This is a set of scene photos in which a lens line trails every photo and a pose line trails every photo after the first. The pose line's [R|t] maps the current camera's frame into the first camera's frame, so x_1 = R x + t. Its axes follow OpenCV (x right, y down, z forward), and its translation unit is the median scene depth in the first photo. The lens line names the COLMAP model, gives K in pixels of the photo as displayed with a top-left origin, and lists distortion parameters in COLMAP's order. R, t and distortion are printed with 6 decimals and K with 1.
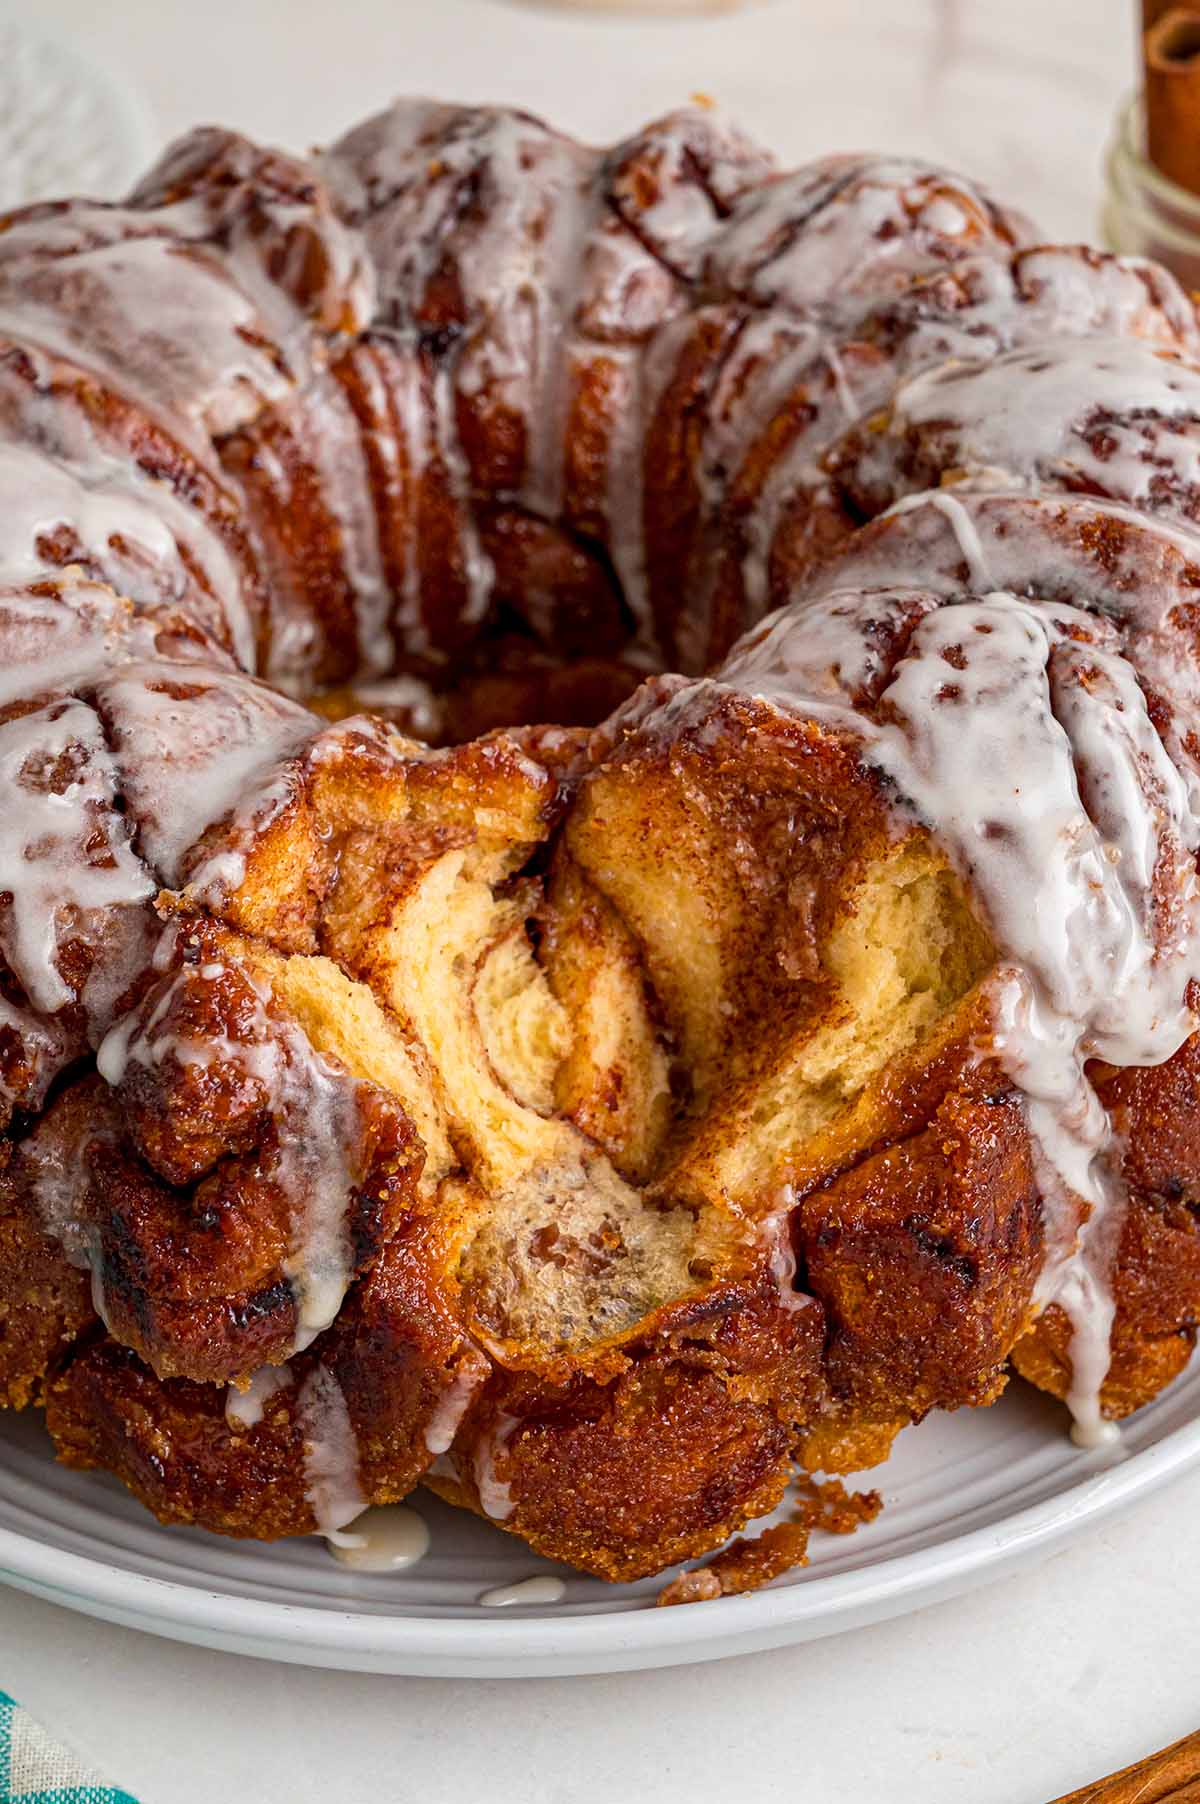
lens RADIAL K [[2529.8, 0, 600.0], [0, 2529.8, 902.0], [0, 0, 1]] dist [0.120284, 0.006133]
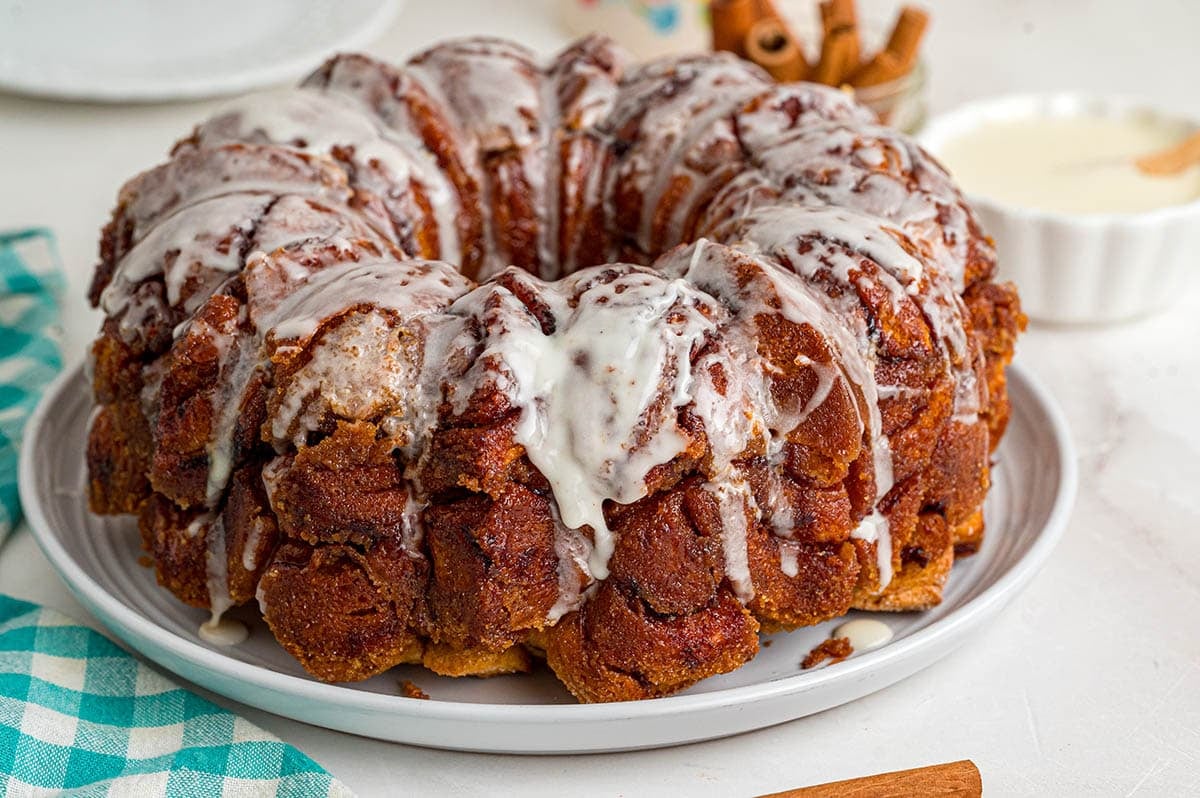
lens RADIAL K [[1682.8, 0, 600.0], [0, 1682.8, 399.0], [0, 0, 1]] dist [0.120284, 0.006133]
pose [[0.889006, 0.327238, -0.320286, 0.432062], [-0.372922, 0.923315, -0.091750, 0.082976], [0.265701, 0.201008, 0.942867, -0.169650]]
